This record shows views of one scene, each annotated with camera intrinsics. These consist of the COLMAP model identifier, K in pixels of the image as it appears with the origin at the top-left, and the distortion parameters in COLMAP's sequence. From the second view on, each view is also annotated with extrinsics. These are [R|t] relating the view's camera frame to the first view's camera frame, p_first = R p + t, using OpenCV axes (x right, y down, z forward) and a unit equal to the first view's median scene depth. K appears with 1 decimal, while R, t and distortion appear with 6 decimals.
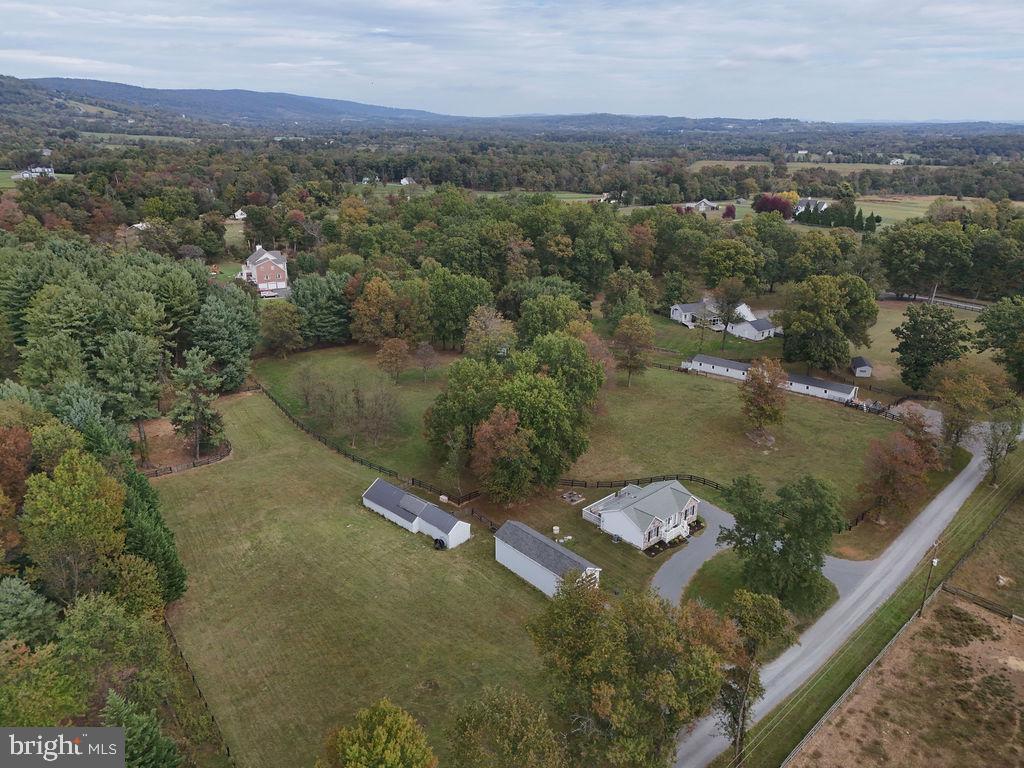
lens RADIAL K [[753.3, 0, 512.5], [0, 753.3, 381.6], [0, 0, 1]] dist [0.067838, -0.050057]
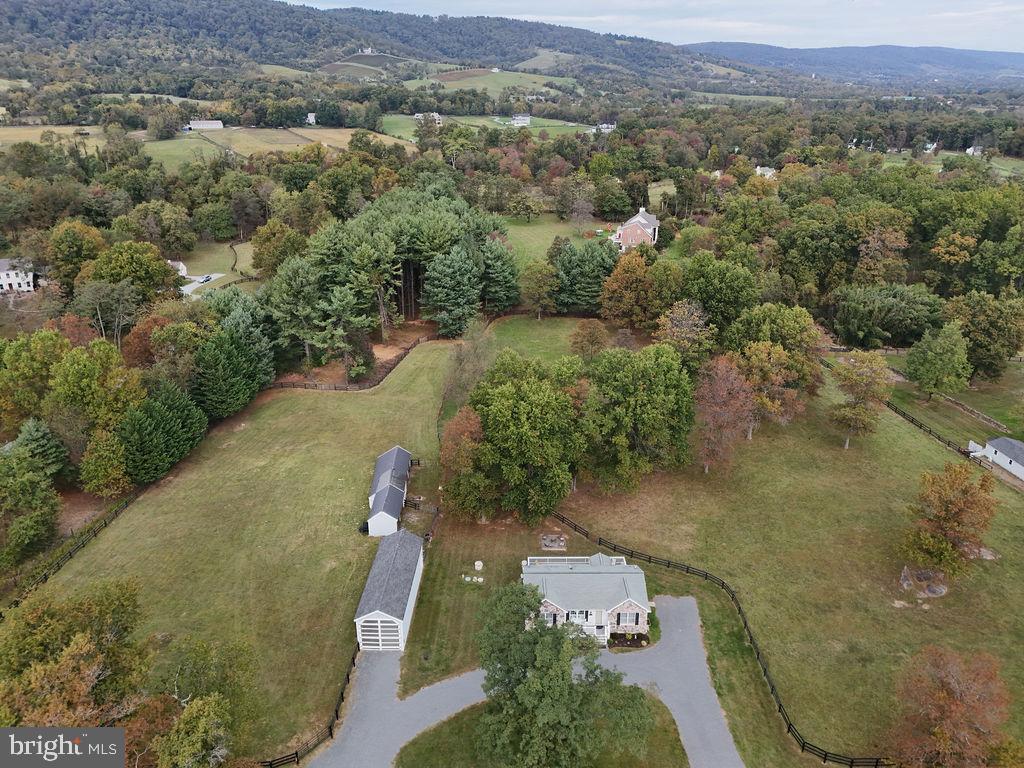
lens RADIAL K [[753.3, 0, 512.5], [0, 753.3, 381.6], [0, 0, 1]] dist [0.067838, -0.050057]
pose [[0.730861, 0.252713, -0.634018, 0.293768], [-0.223043, 0.966359, 0.128069, -0.062003], [0.645054, 0.047813, 0.762640, 0.187675]]
